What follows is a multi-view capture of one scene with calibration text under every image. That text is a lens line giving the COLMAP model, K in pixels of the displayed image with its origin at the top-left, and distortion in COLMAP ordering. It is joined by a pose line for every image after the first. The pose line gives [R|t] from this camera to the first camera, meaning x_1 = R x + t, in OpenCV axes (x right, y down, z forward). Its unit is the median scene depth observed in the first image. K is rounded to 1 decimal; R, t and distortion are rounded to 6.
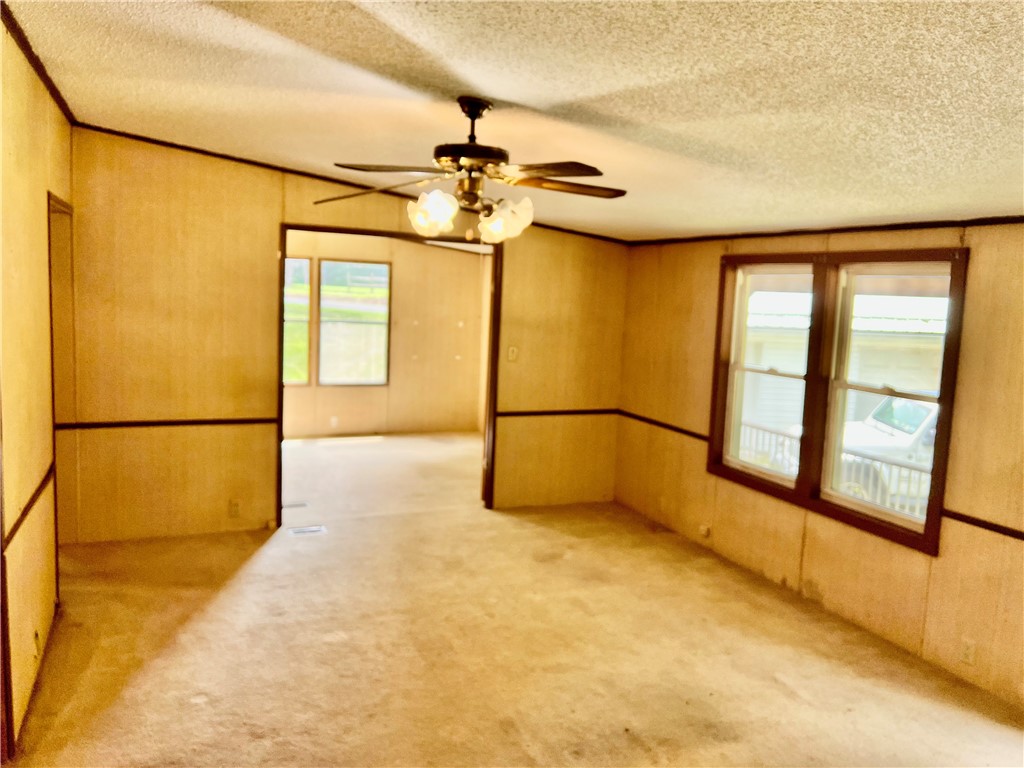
lens RADIAL K [[769.6, 0, 509.8], [0, 769.6, 382.4], [0, 0, 1]] dist [0.028764, -0.016447]
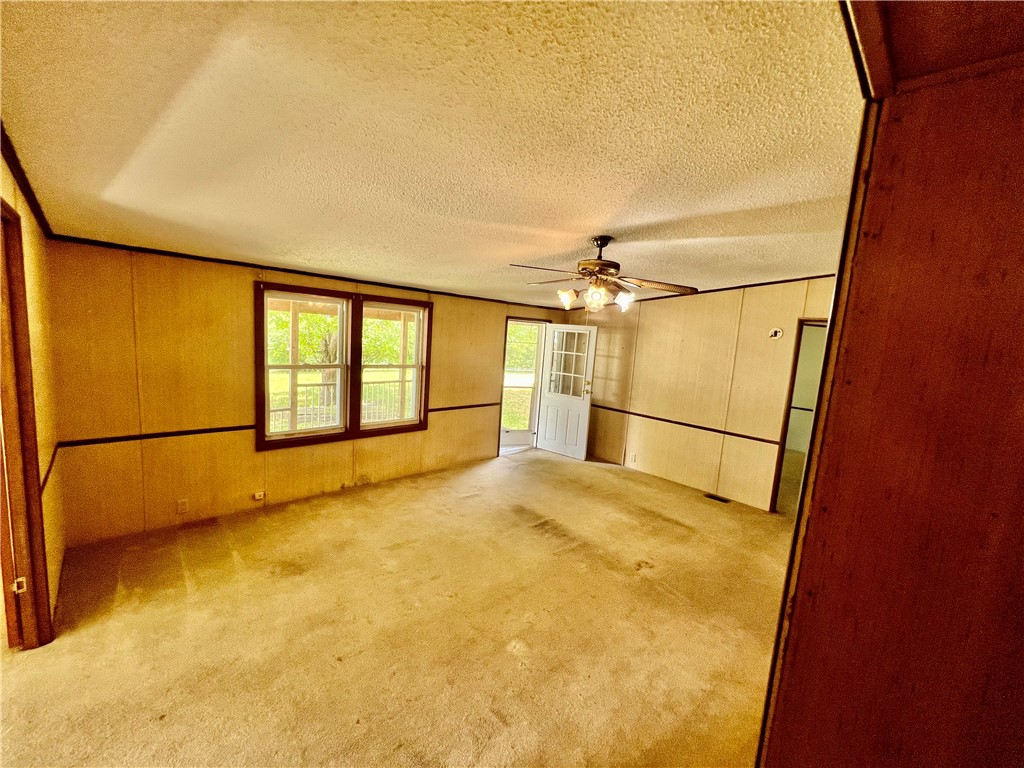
lens RADIAL K [[407.9, 0, 507.6], [0, 407.9, 381.2], [0, 0, 1]] dist [0.001814, 0.000128]
pose [[-0.338562, -0.173682, 0.924776, -0.585894], [0.029478, 0.980377, 0.194916, -0.140065], [-0.940482, 0.093252, -0.326798, 0.983917]]
